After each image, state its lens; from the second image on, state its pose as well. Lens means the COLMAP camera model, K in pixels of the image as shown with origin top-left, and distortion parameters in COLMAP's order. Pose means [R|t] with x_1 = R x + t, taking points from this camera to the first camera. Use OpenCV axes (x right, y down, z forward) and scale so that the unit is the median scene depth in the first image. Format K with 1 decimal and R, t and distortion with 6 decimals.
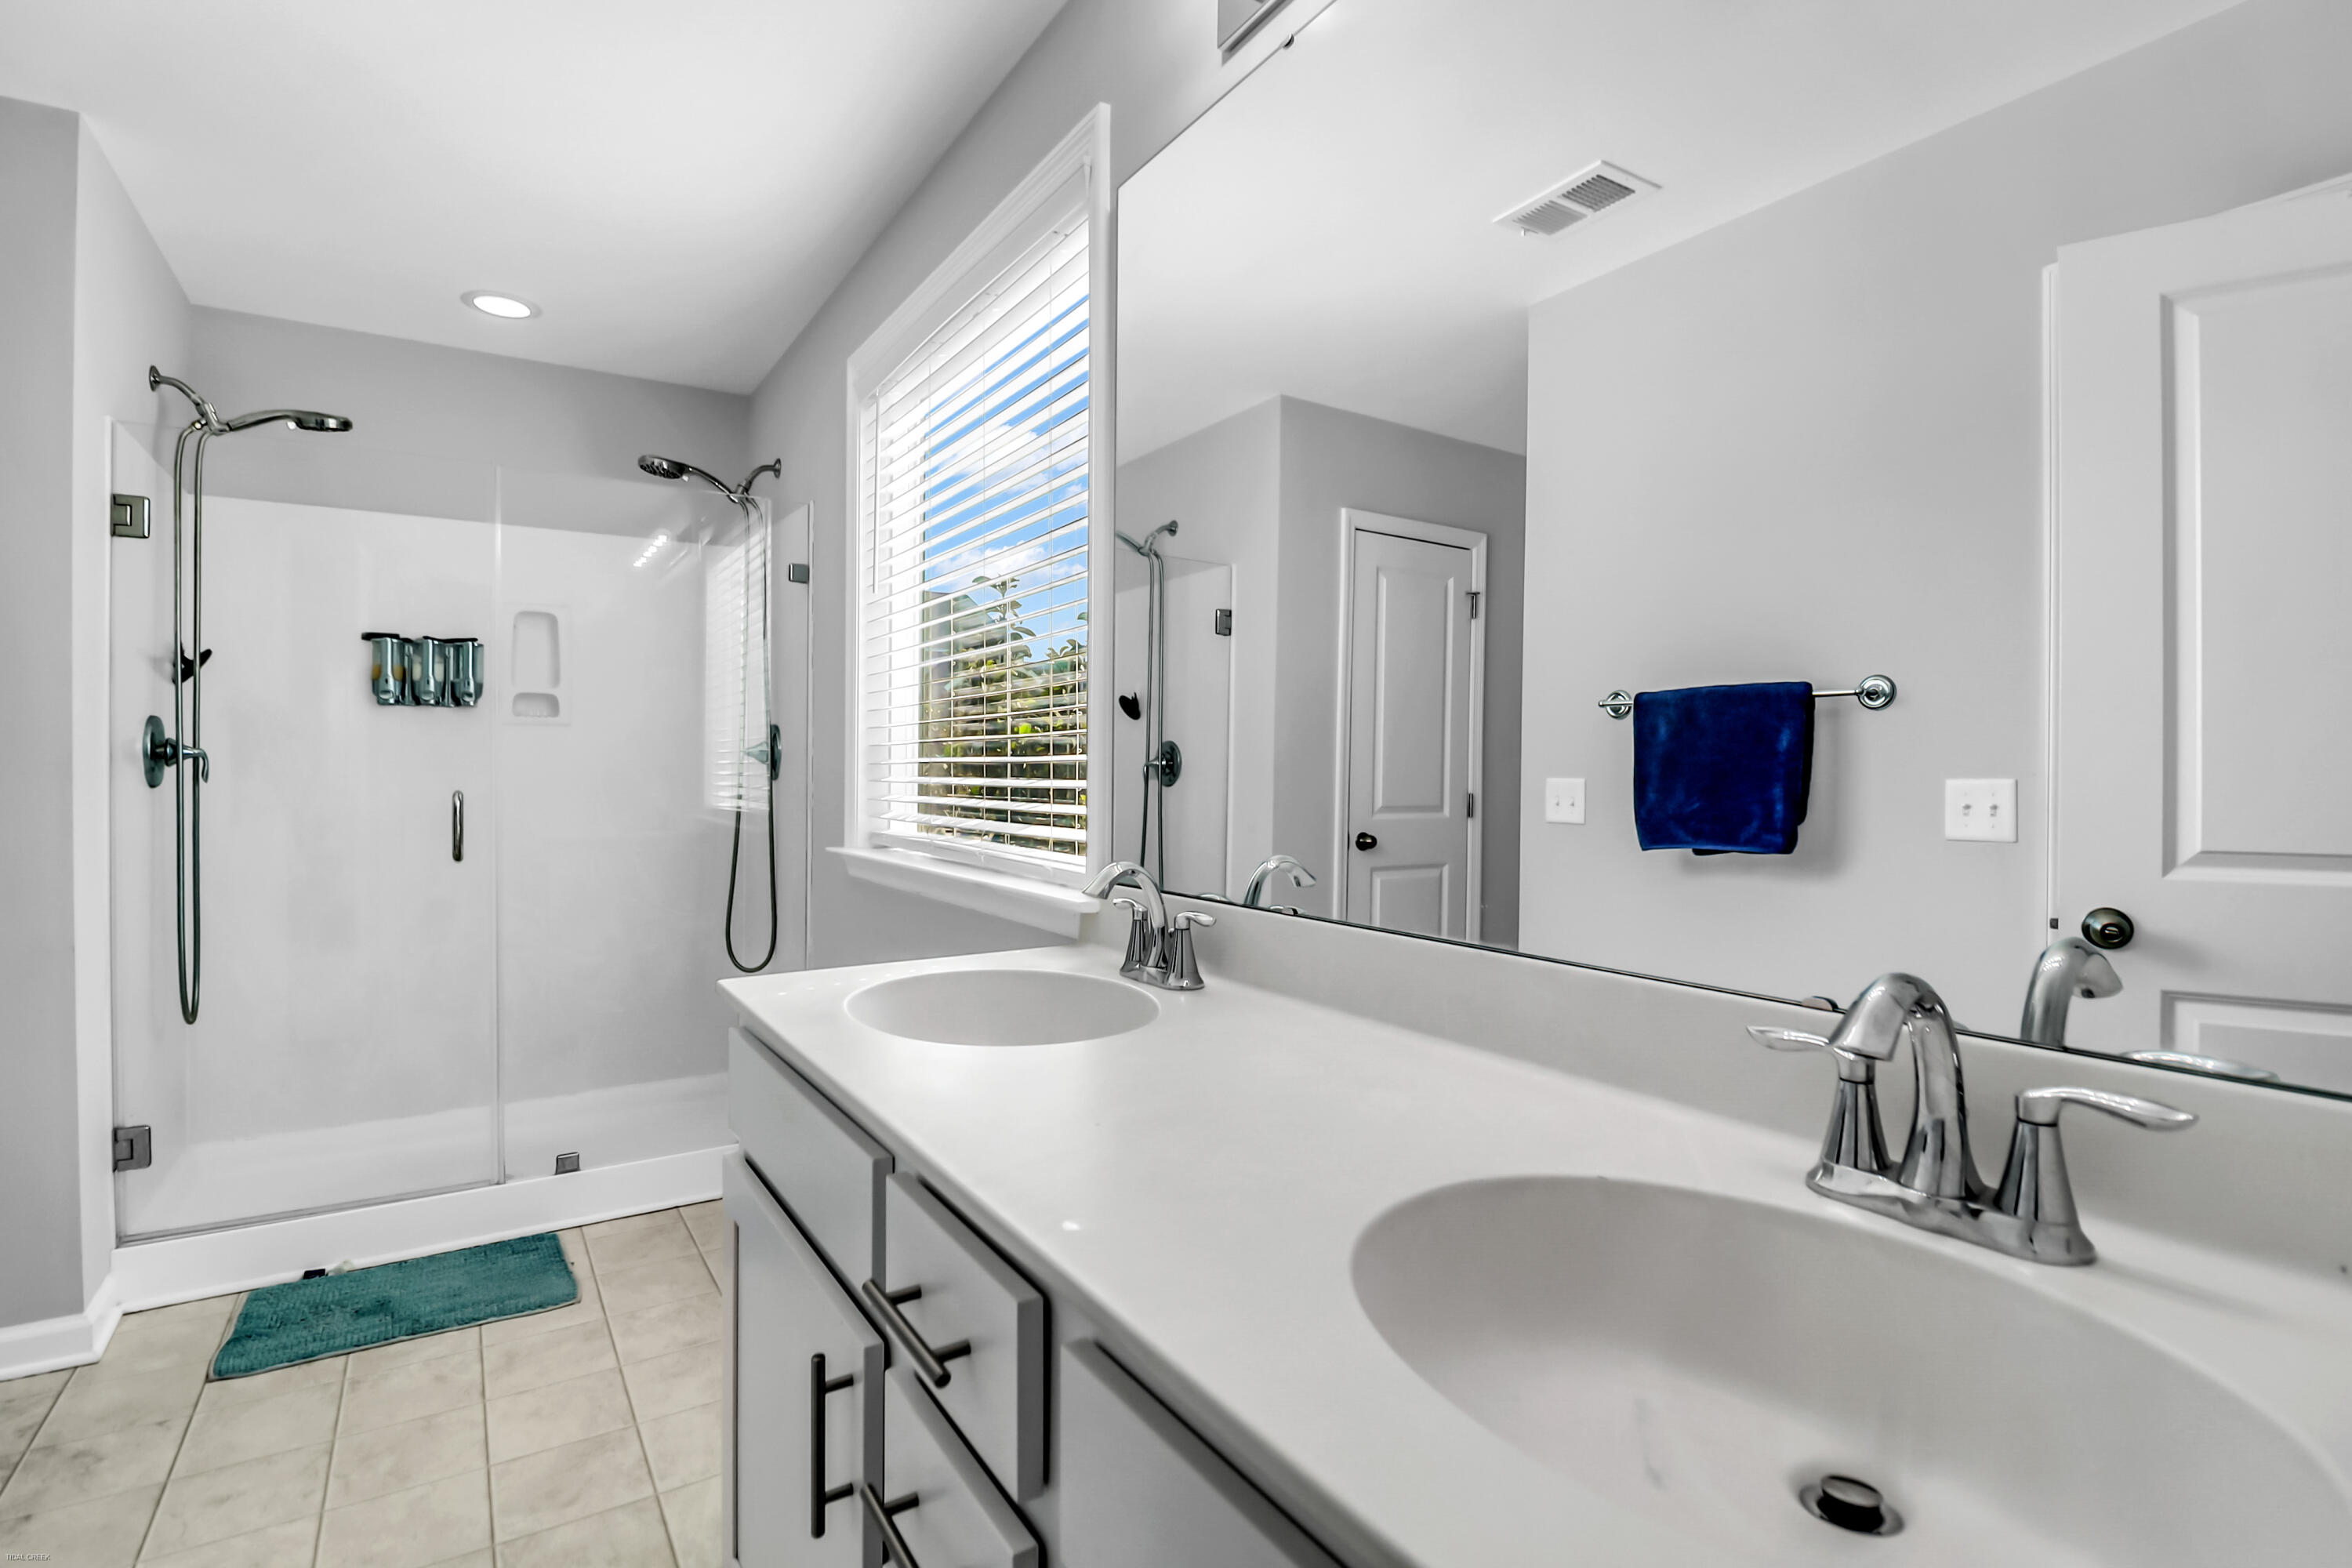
lens RADIAL K [[1105.2, 0, 1190.1], [0, 1105.2, 774.9], [0, 0, 1]] dist [-0.019978, -0.004182]
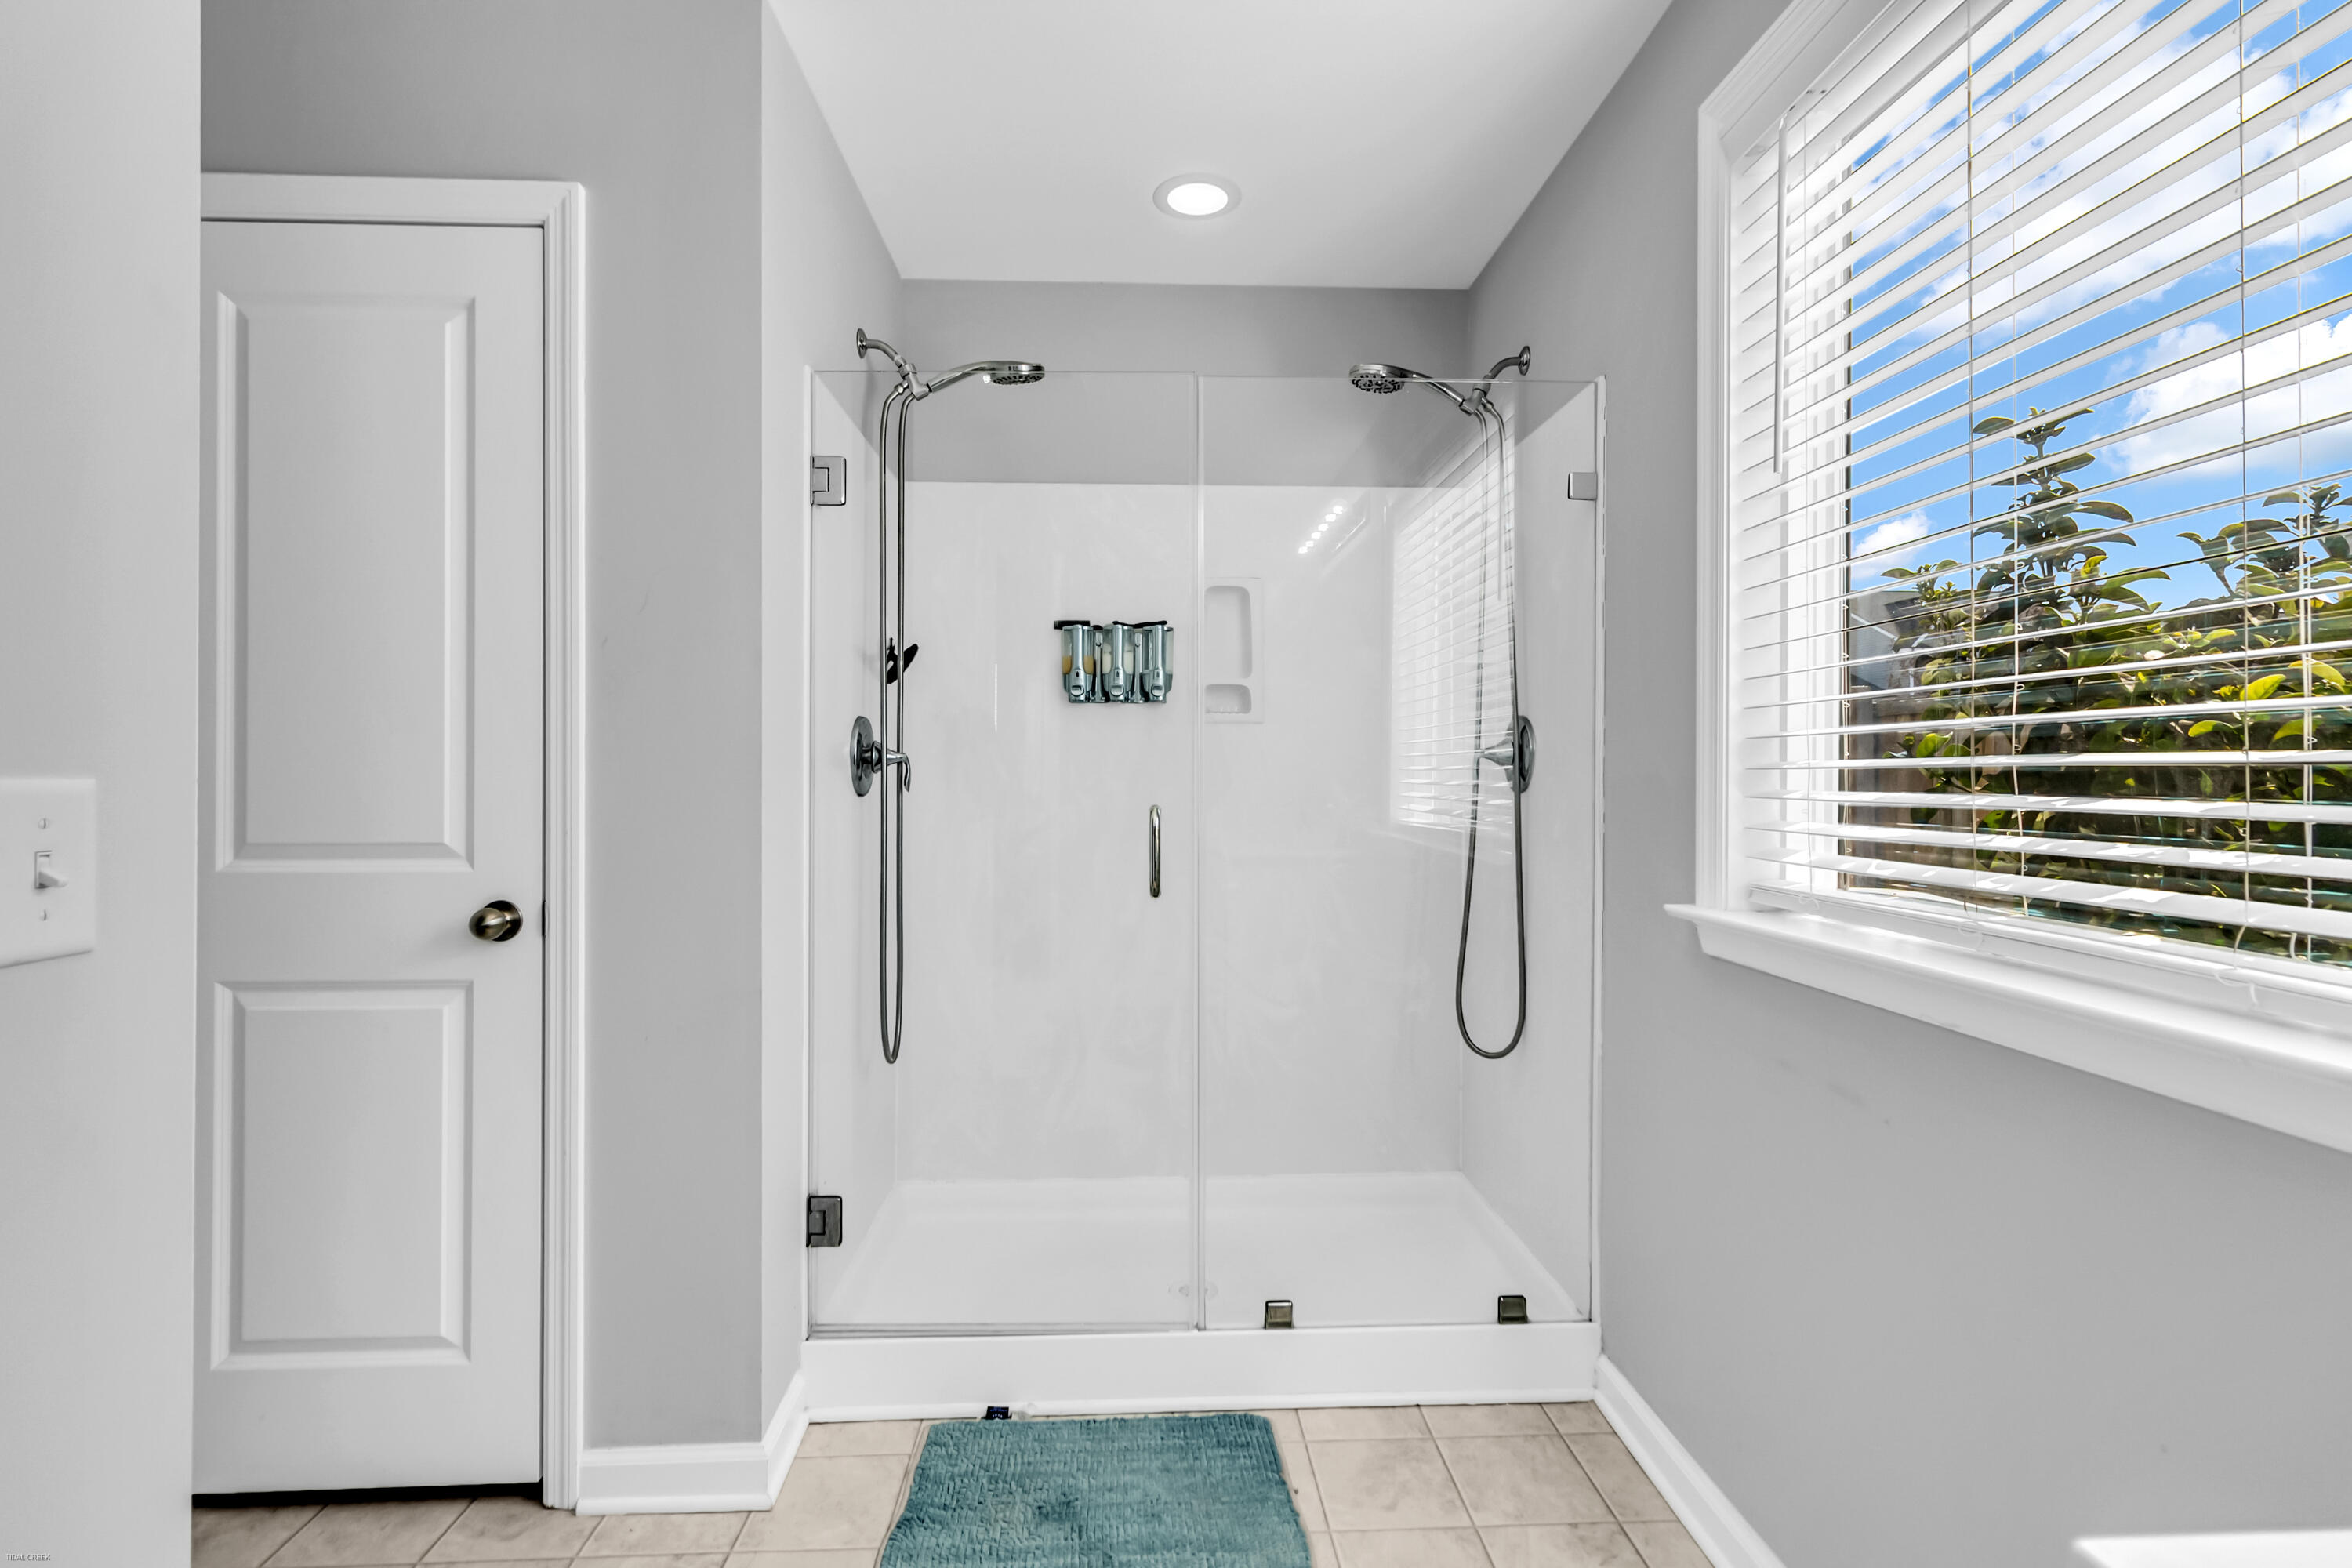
lens RADIAL K [[1105.2, 0, 1178.0], [0, 1105.2, 776.6], [0, 0, 1]] dist [-0.019978, -0.004182]
pose [[0.858303, 0.001552, -0.513142, -0.255024], [-0.003678, 0.999988, -0.003127, -0.002931], [0.513131, 0.004571, 0.858298, 0.338666]]
